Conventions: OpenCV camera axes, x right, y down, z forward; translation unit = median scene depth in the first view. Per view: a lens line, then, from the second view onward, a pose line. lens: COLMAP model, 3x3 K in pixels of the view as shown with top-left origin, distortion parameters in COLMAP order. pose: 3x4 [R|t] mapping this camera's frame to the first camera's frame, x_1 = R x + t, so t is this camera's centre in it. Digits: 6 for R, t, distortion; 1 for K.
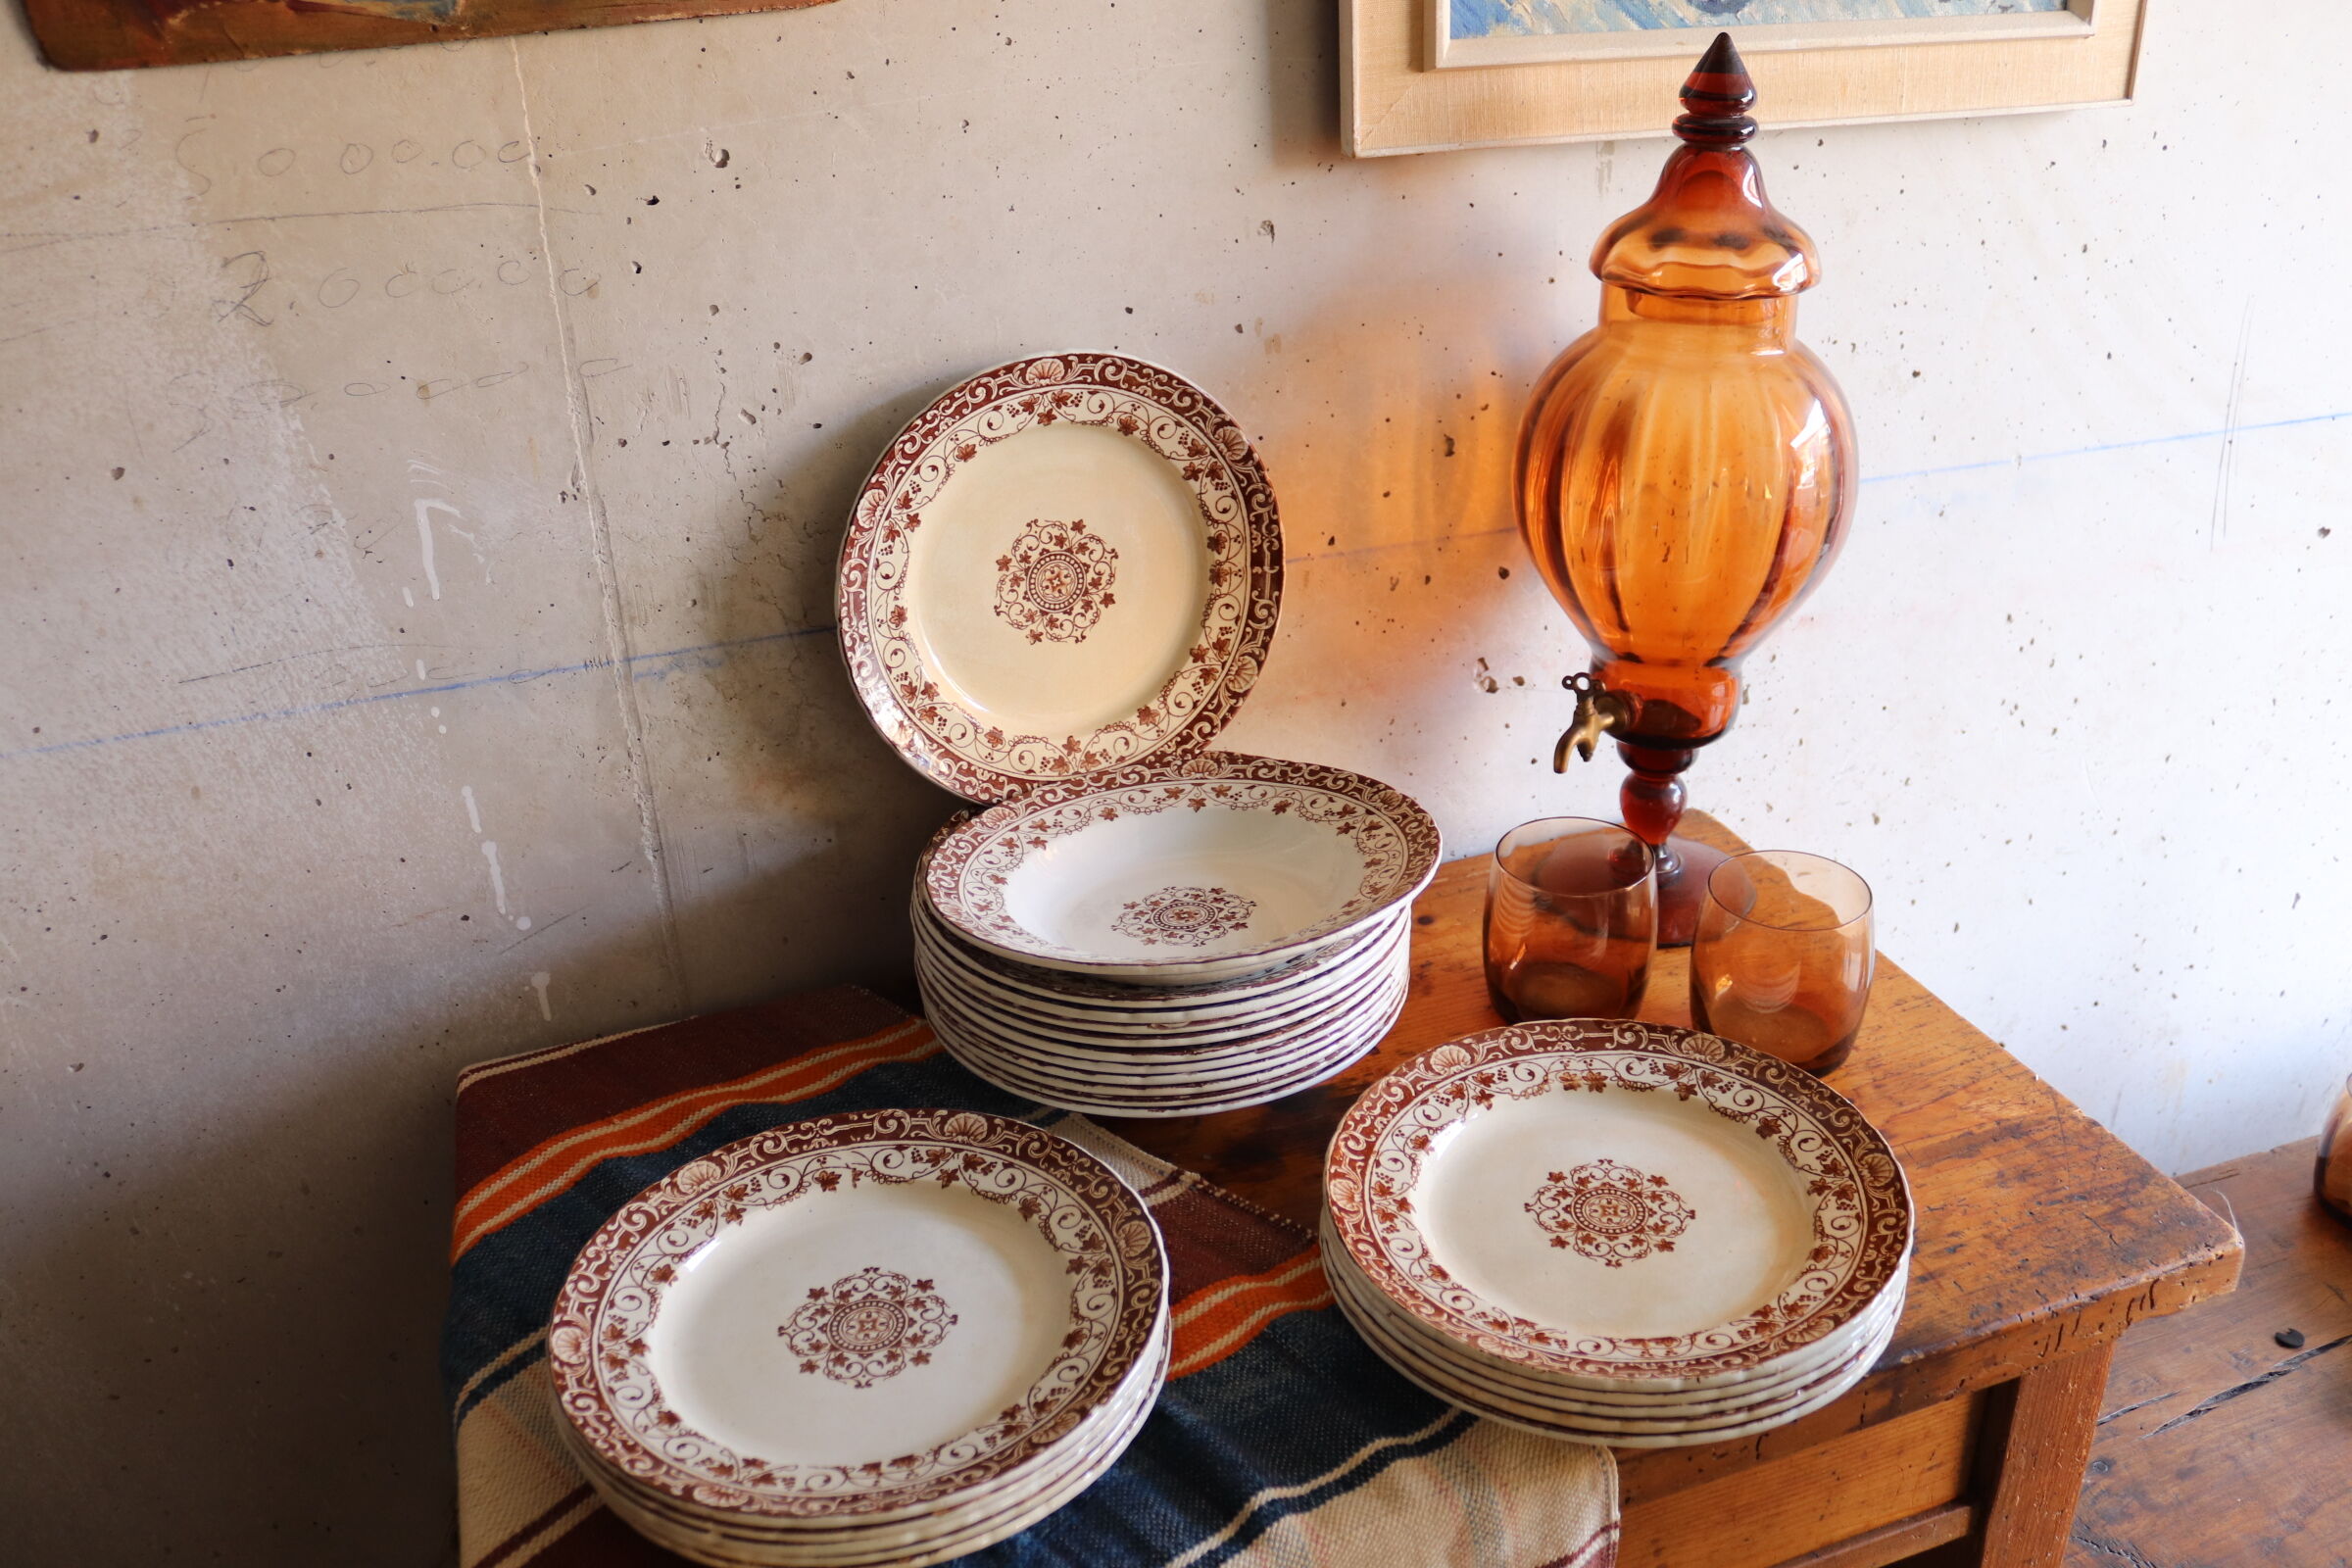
lens RADIAL K [[1900.4, 0, 1196.3], [0, 1900.4, 795.5], [0, 0, 1]] dist [-0.170119, 0.138041]
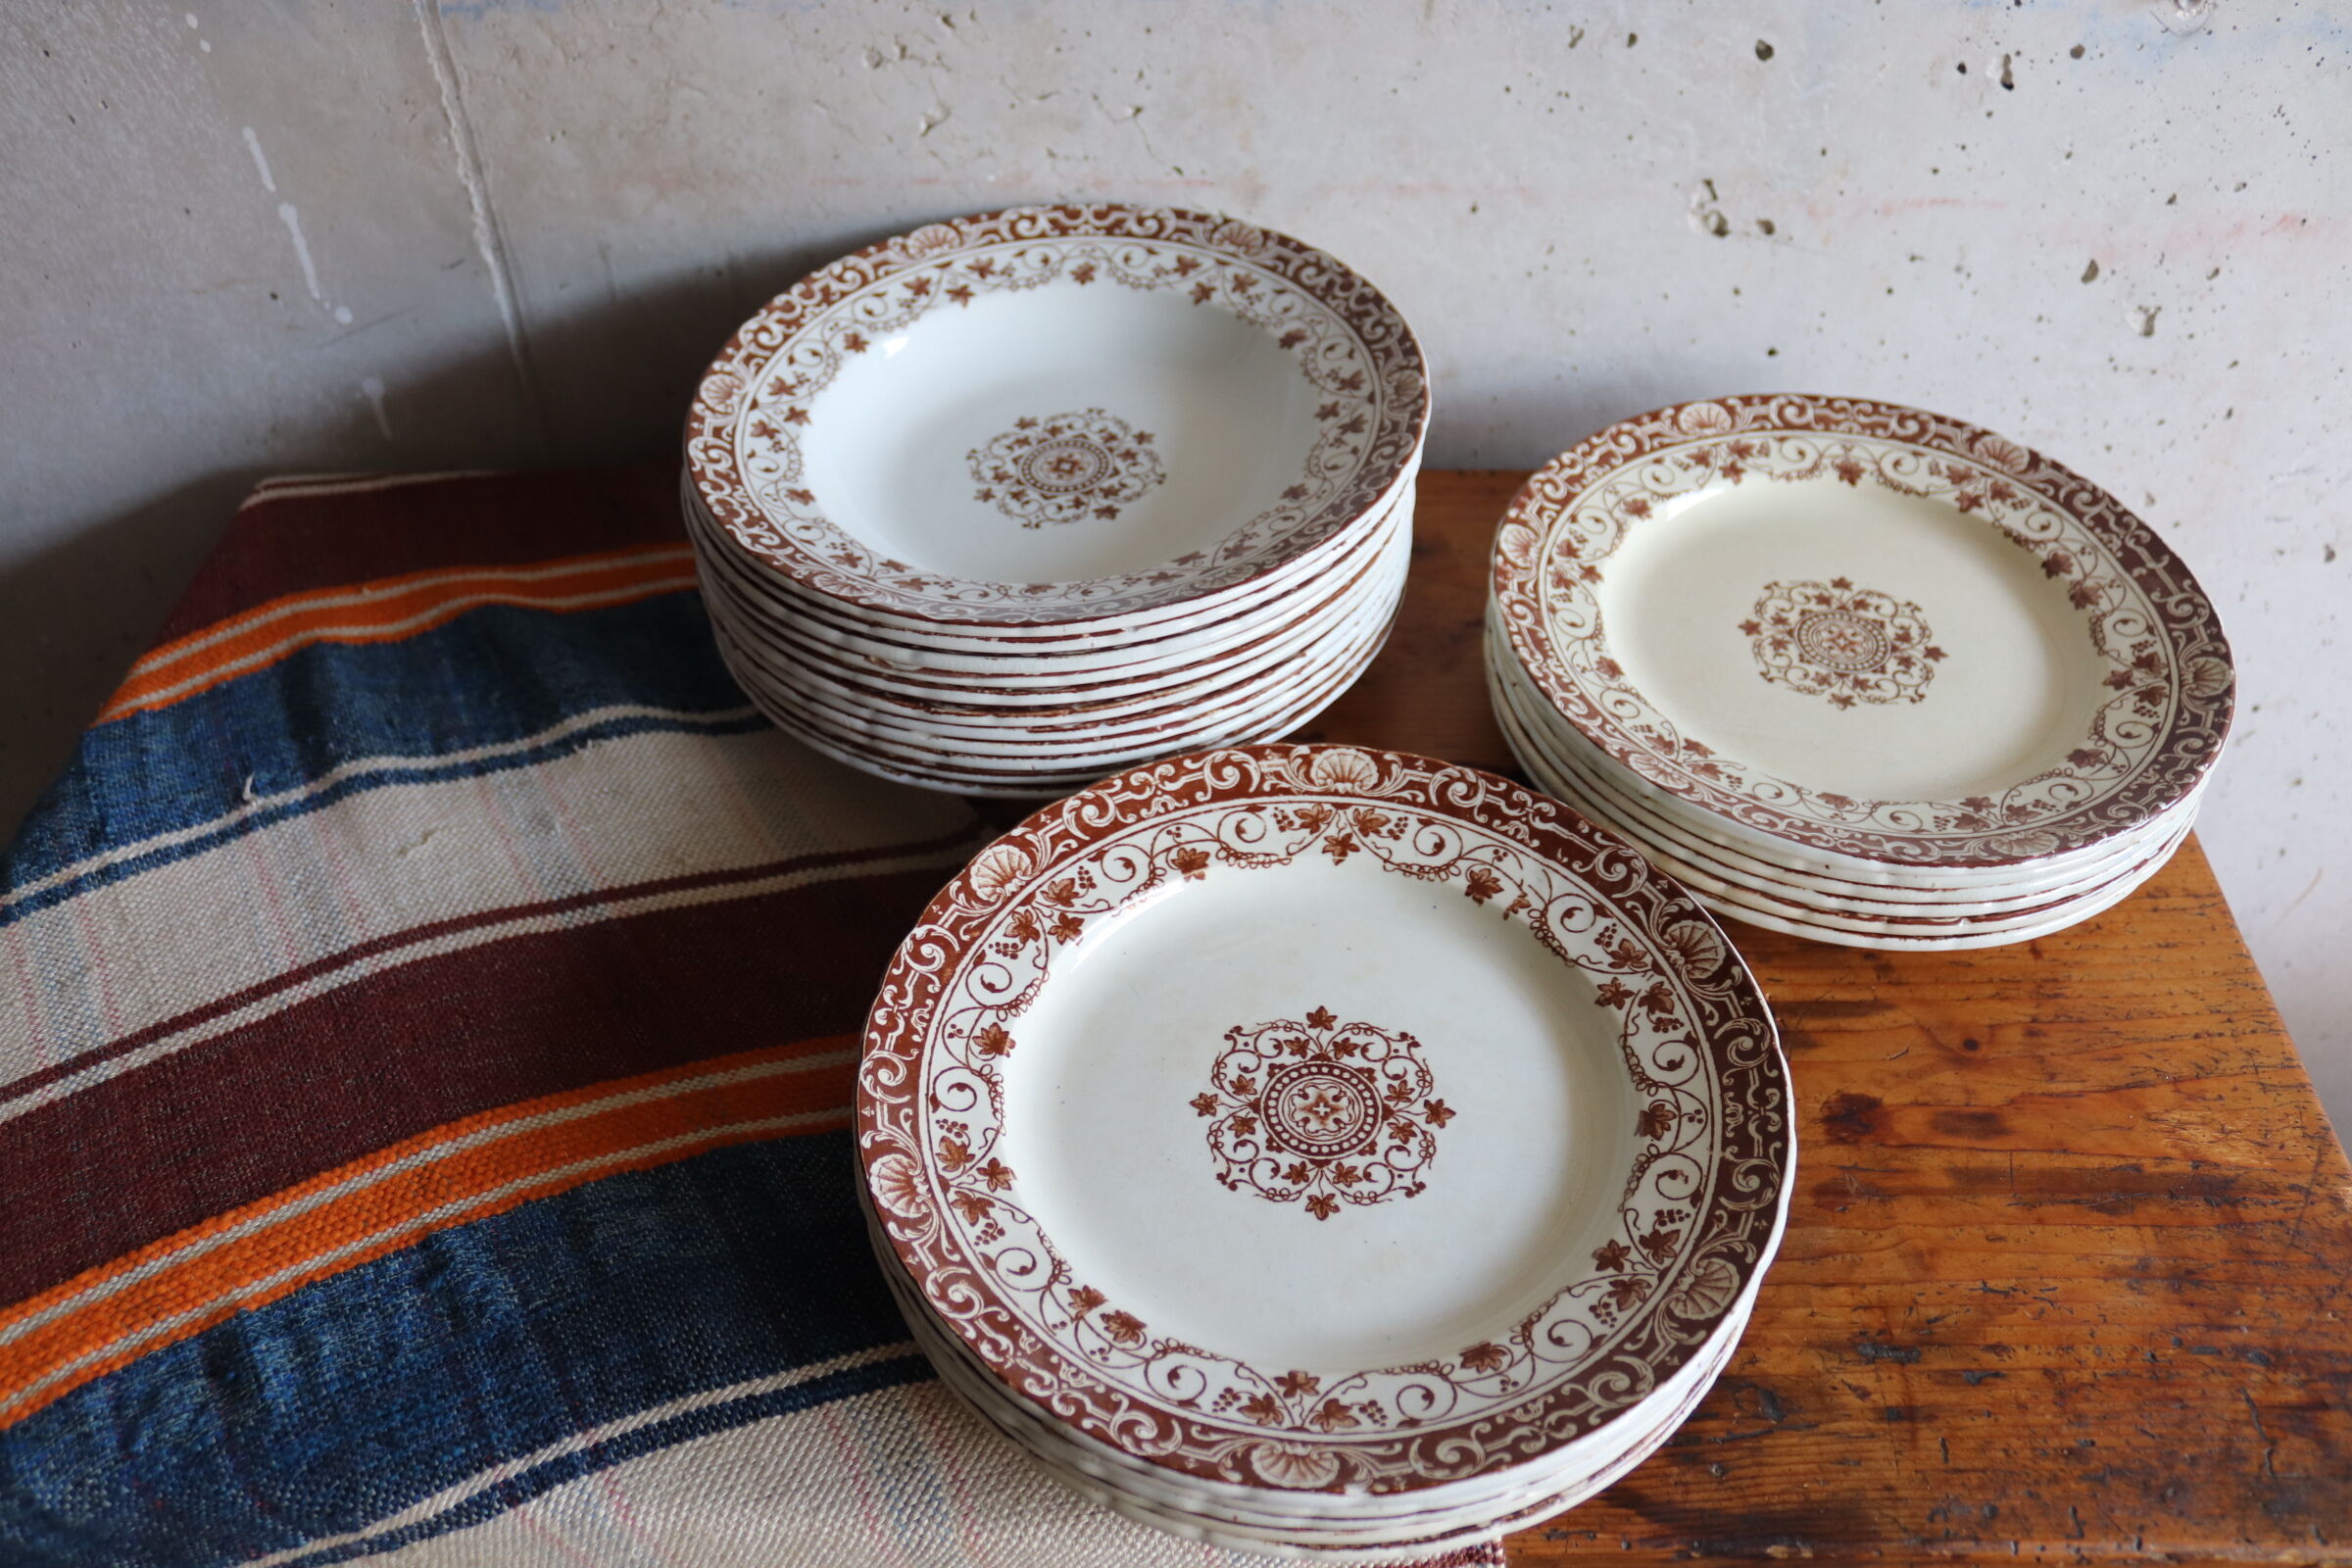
lens RADIAL K [[1900.4, 0, 1189.8], [0, 1900.4, 793.3], [0, 0, 1]] dist [-0.170119, 0.138041]
pose [[0.930867, 0.265834, -0.250636, 0.251213], [-0.173877, 0.925668, 0.336014, -0.075632], [0.321329, -0.269204, 0.907897, 0.399435]]
